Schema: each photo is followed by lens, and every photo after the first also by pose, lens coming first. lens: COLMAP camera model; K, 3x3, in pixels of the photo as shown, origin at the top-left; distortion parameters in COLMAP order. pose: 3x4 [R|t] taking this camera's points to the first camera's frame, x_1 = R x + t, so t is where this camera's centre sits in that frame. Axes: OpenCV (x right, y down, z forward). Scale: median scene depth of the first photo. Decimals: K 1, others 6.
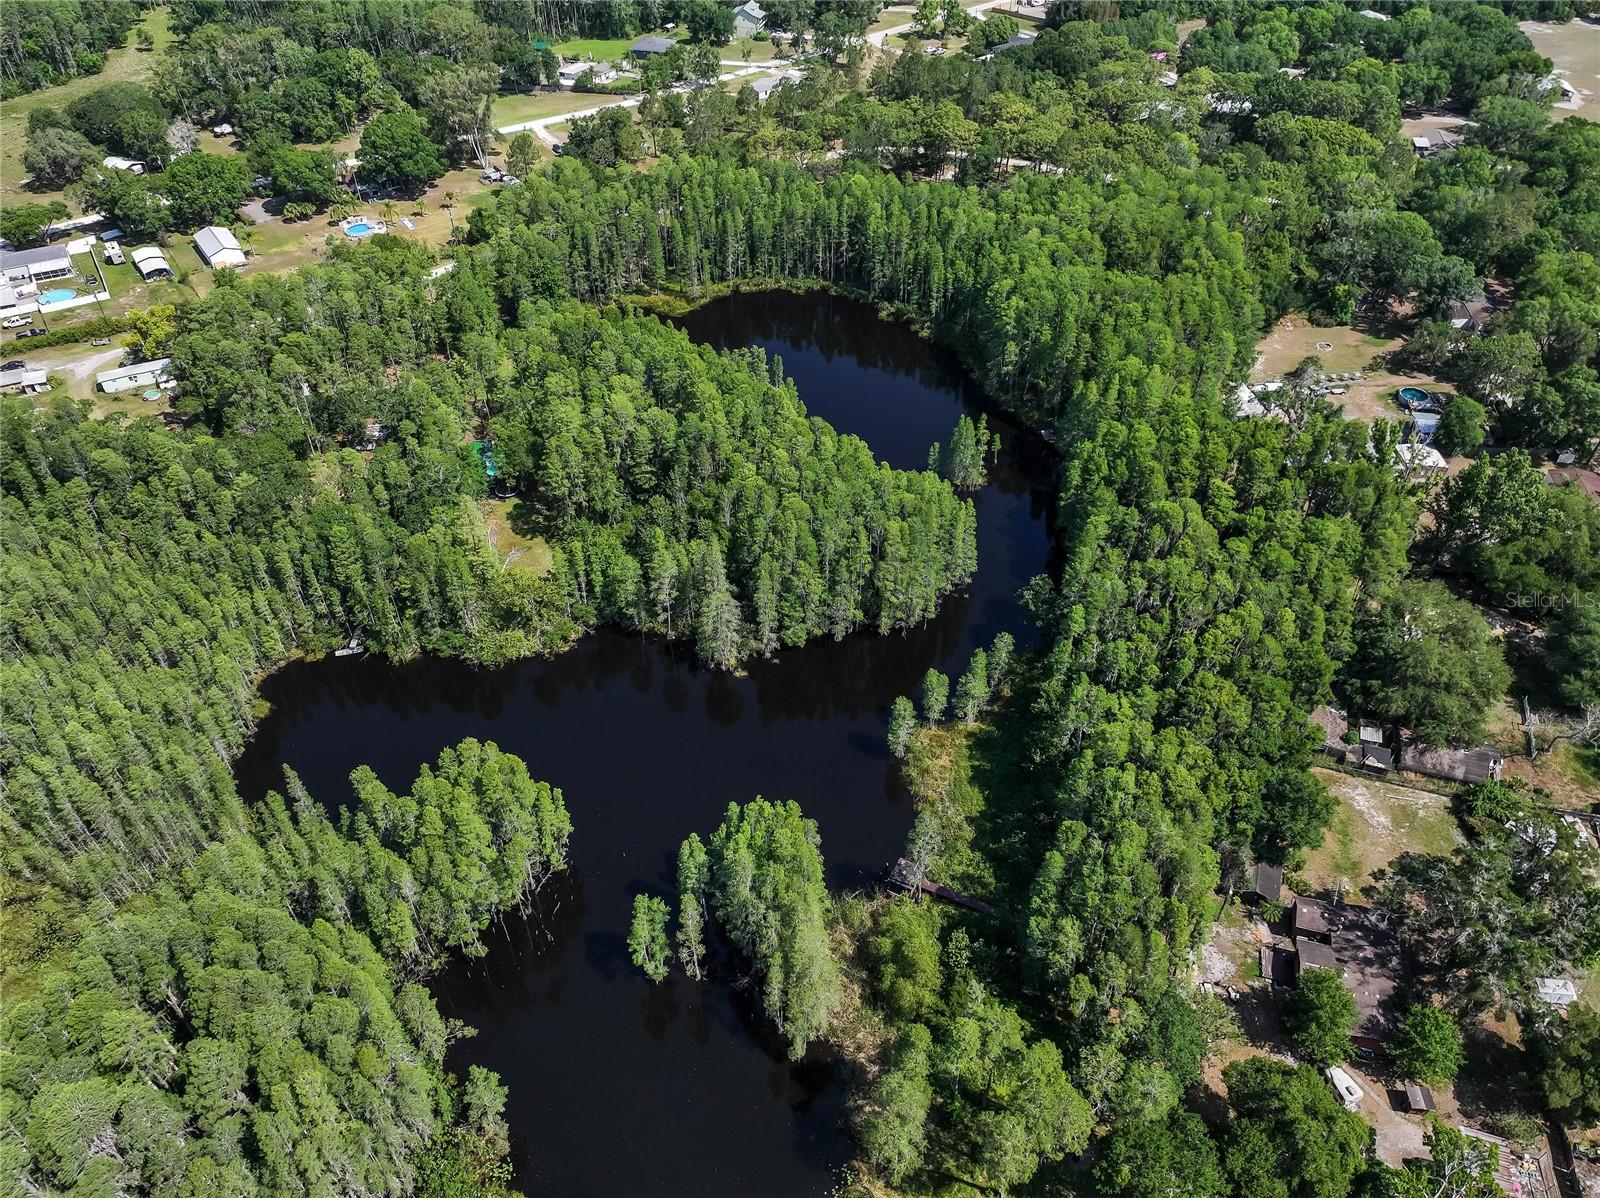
lens RADIAL K [[1128.4, 0, 804.7], [0, 1128.4, 592.6], [0, 0, 1]] dist [-0.003058, 0.024920]
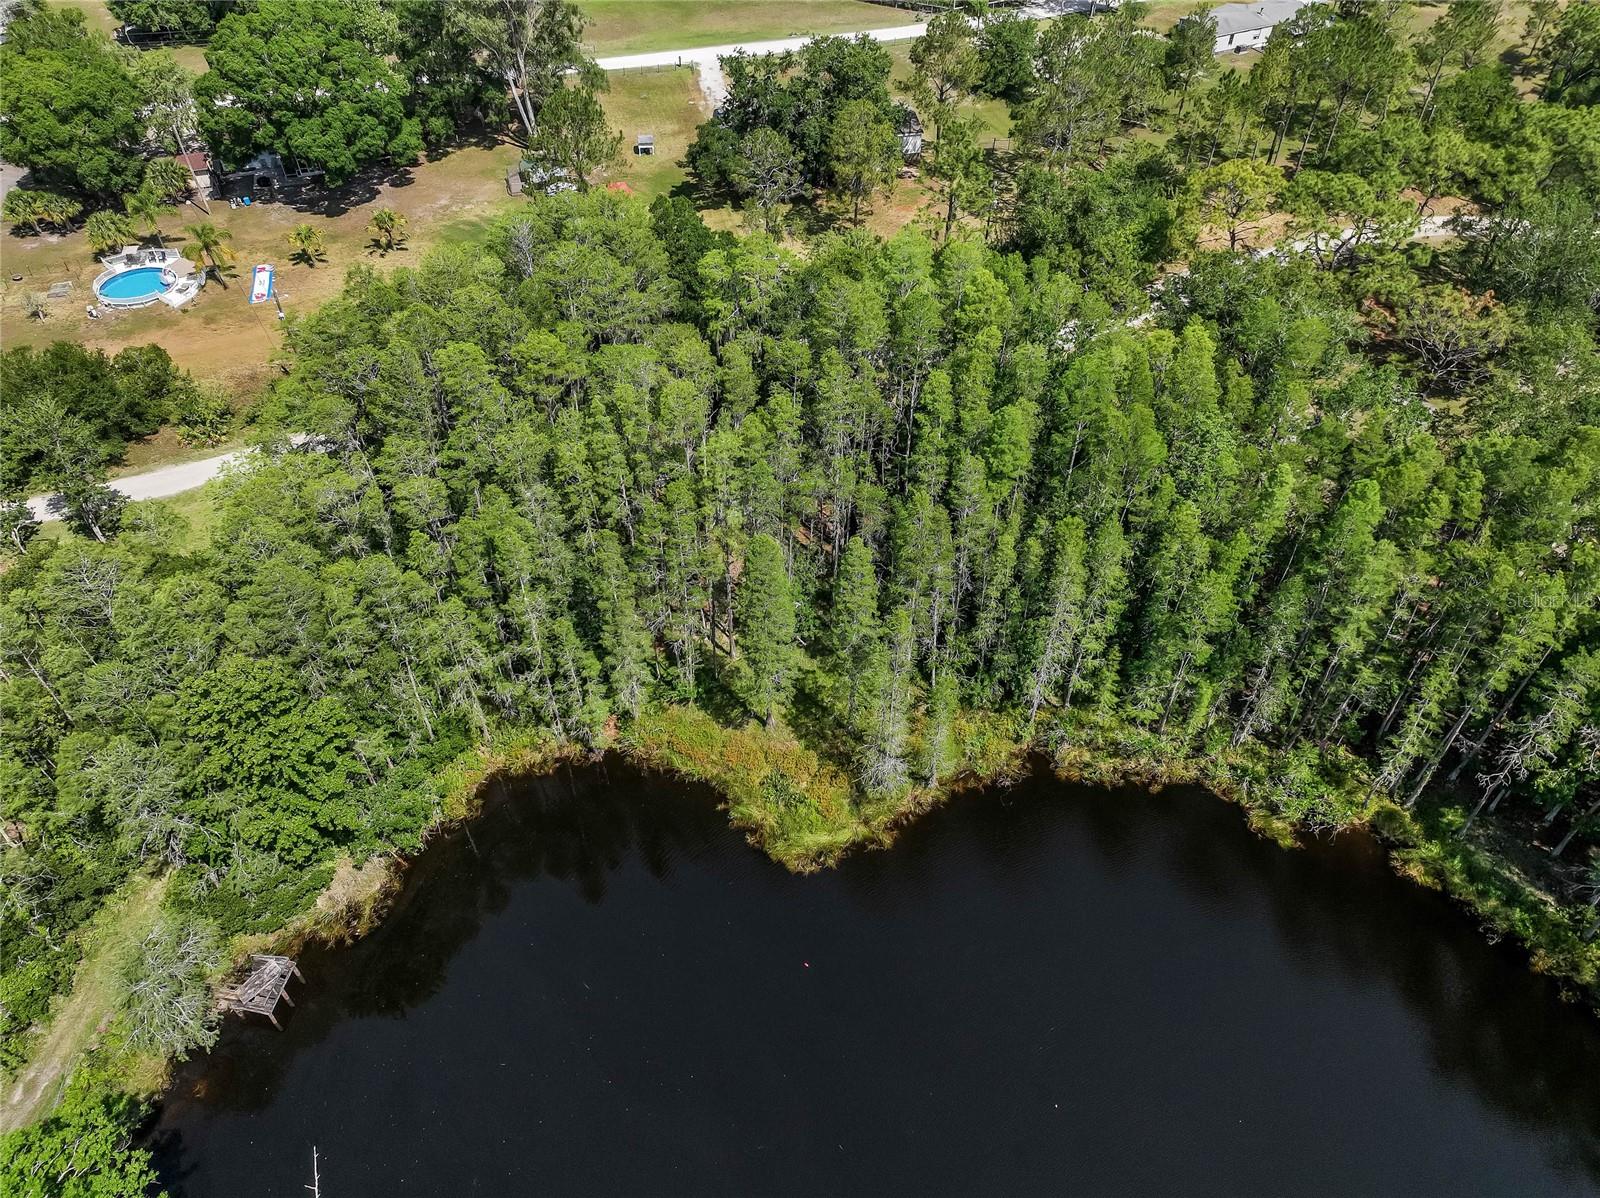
lens RADIAL K [[1127.4, 0, 804.1], [0, 1127.4, 593.4], [0, 0, 1]] dist [-0.006176, 0.027726]
pose [[0.948552, 0.222992, -0.224773, -0.054525], [-0.208574, 0.974193, 0.086284, -0.277652], [0.238213, -0.034963, 0.970583, 0.619548]]
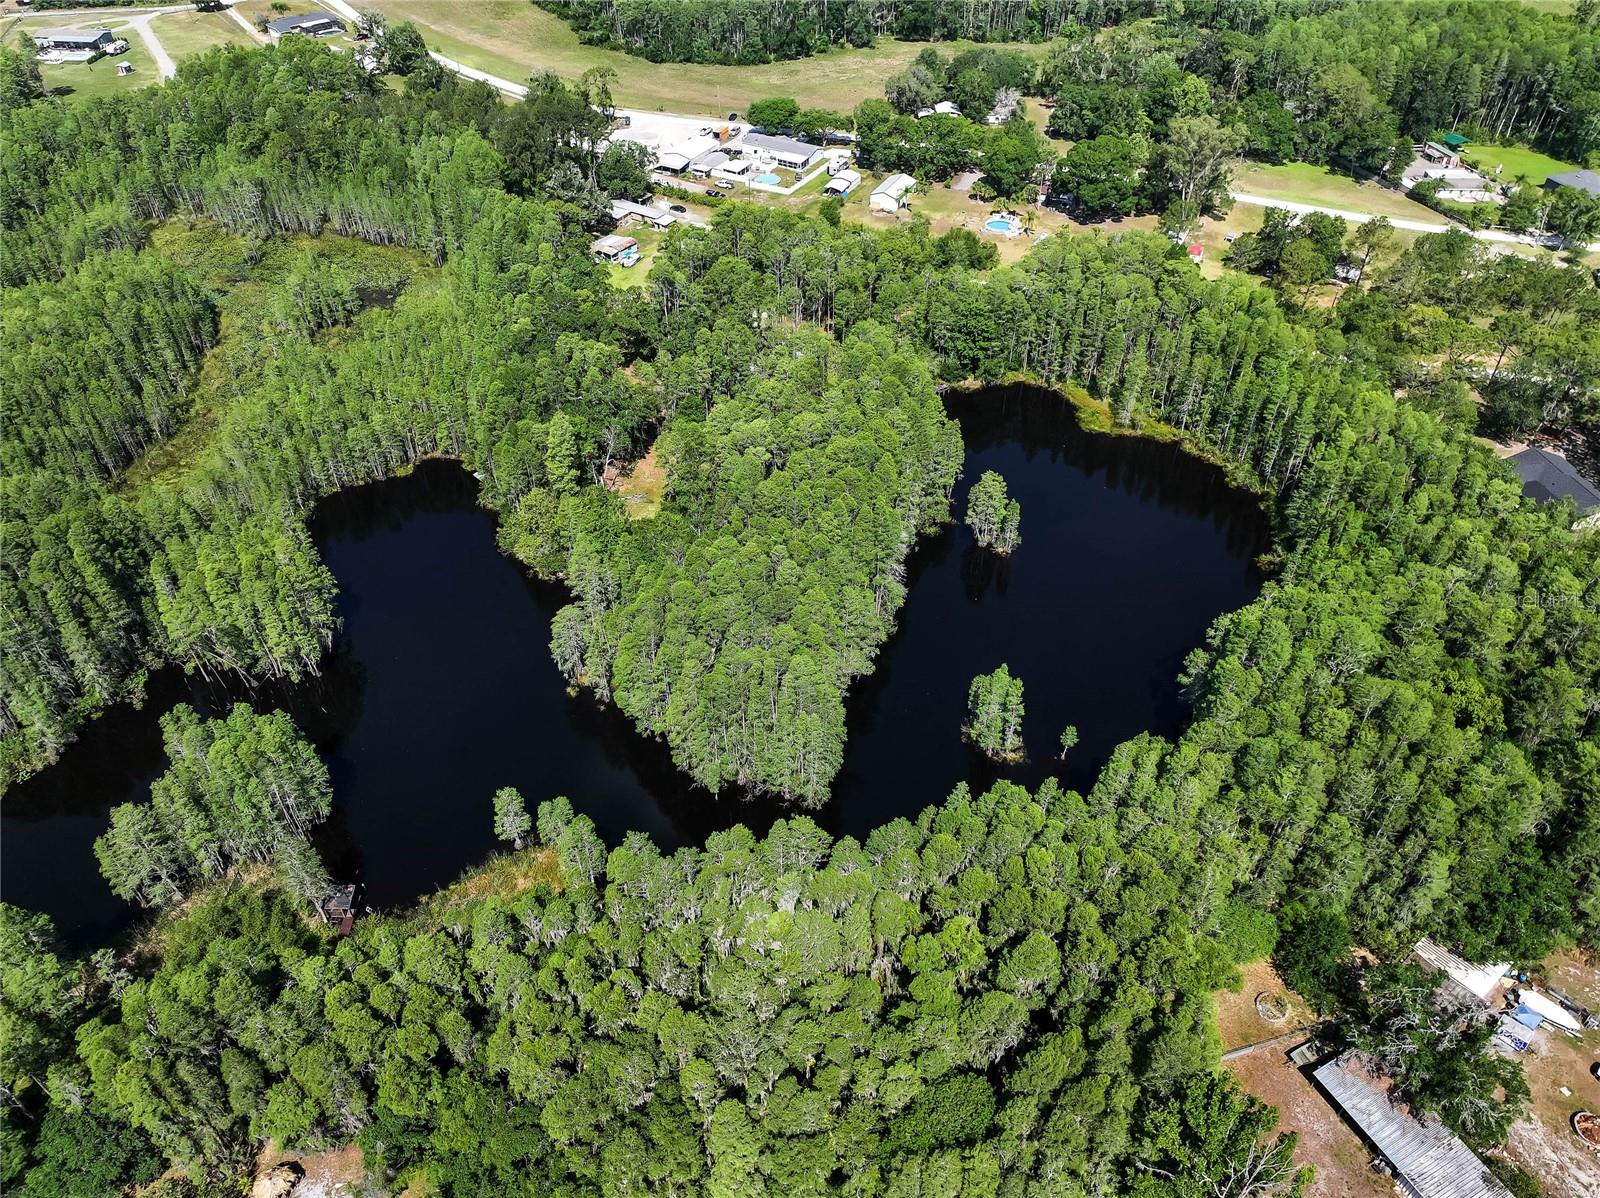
lens RADIAL K [[1128.4, 0, 804.7], [0, 1128.4, 592.6], [0, 0, 1]] dist [-0.003058, 0.024920]
pose [[0.484731, 0.572339, -0.661410, 0.366704], [-0.574089, 0.778695, 0.253094, -0.203129], [0.659892, 0.257026, 0.706031, 0.222063]]
